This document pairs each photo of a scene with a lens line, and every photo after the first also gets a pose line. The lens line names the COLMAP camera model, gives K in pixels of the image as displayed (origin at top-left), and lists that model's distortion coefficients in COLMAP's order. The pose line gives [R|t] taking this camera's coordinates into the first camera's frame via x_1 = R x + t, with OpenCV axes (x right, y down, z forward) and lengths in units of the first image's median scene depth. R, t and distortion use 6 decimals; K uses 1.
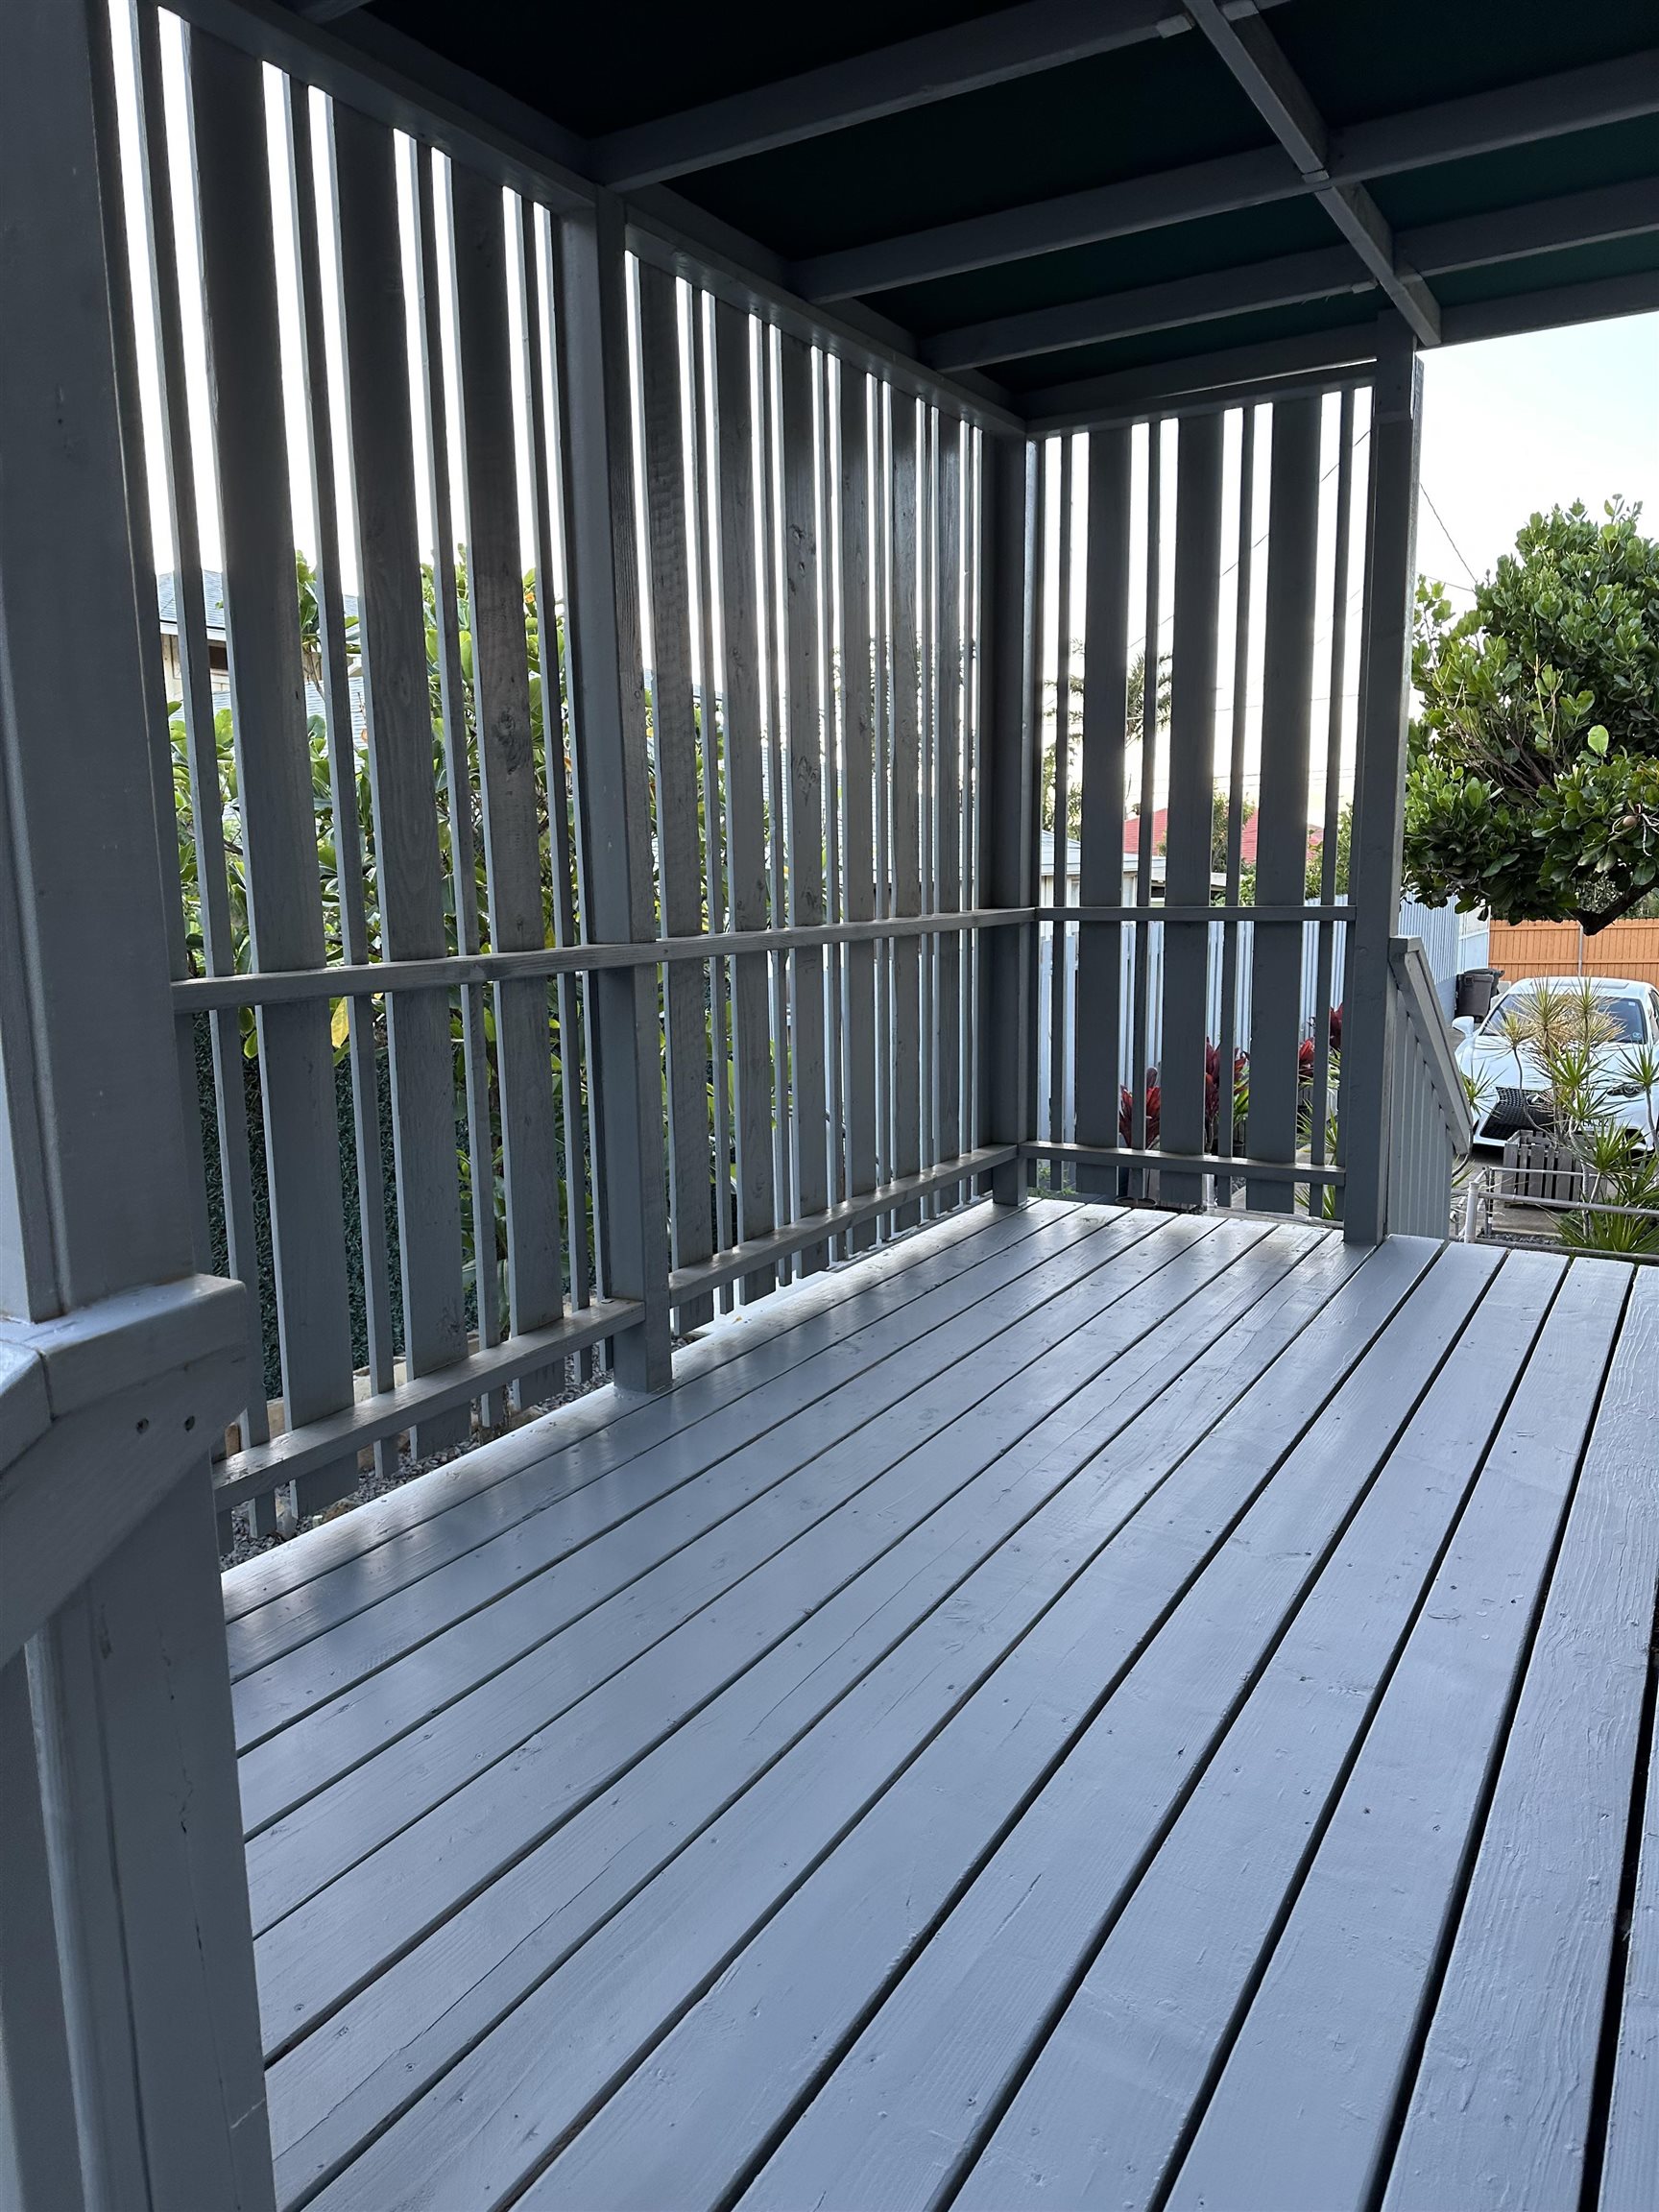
lens RADIAL K [[1541.1, 0, 823.6], [0, 1541.1, 1093.7], [0, 0, 1]] dist [0.030146, -0.021225]
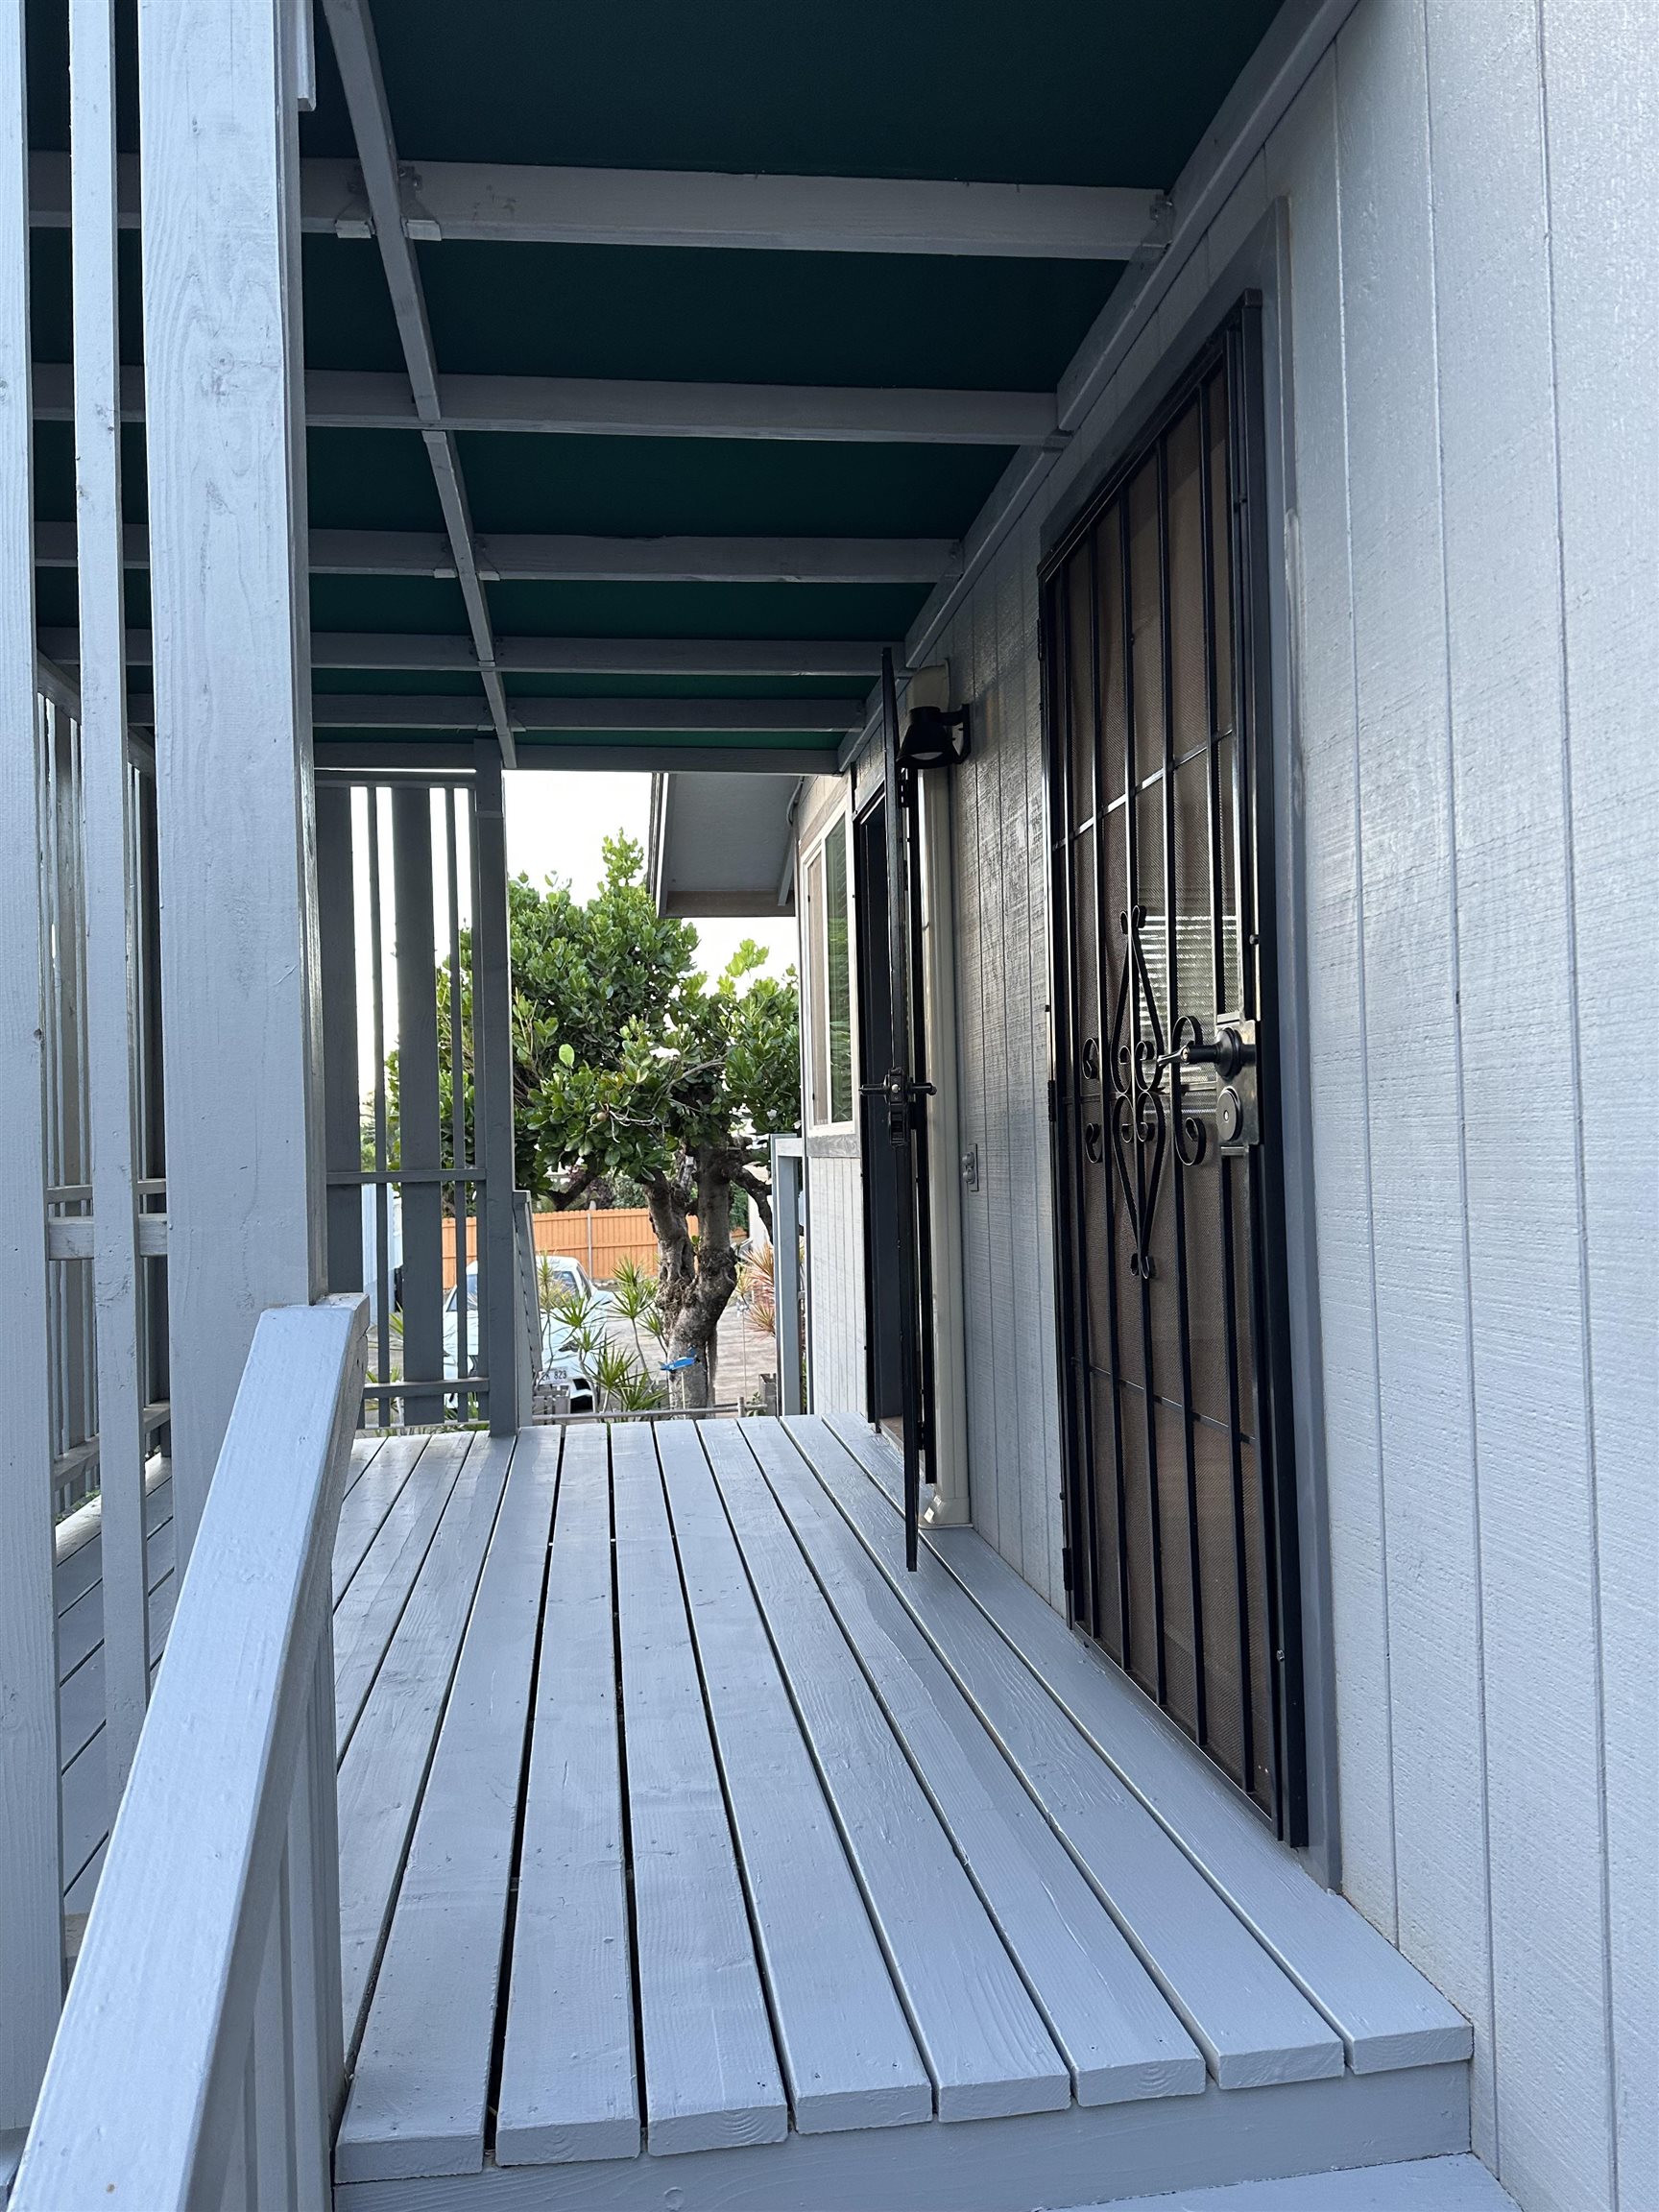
lens RADIAL K [[1541.1, 0, 827.5], [0, 1541.1, 1112.9], [0, 0, 1]] dist [0.030146, -0.021225]
pose [[0.773880, 0.010045, 0.633253, -0.143449], [0.108592, 0.982962, -0.148300, 0.031672], [-0.623953, 0.183533, 0.759604, -0.093774]]
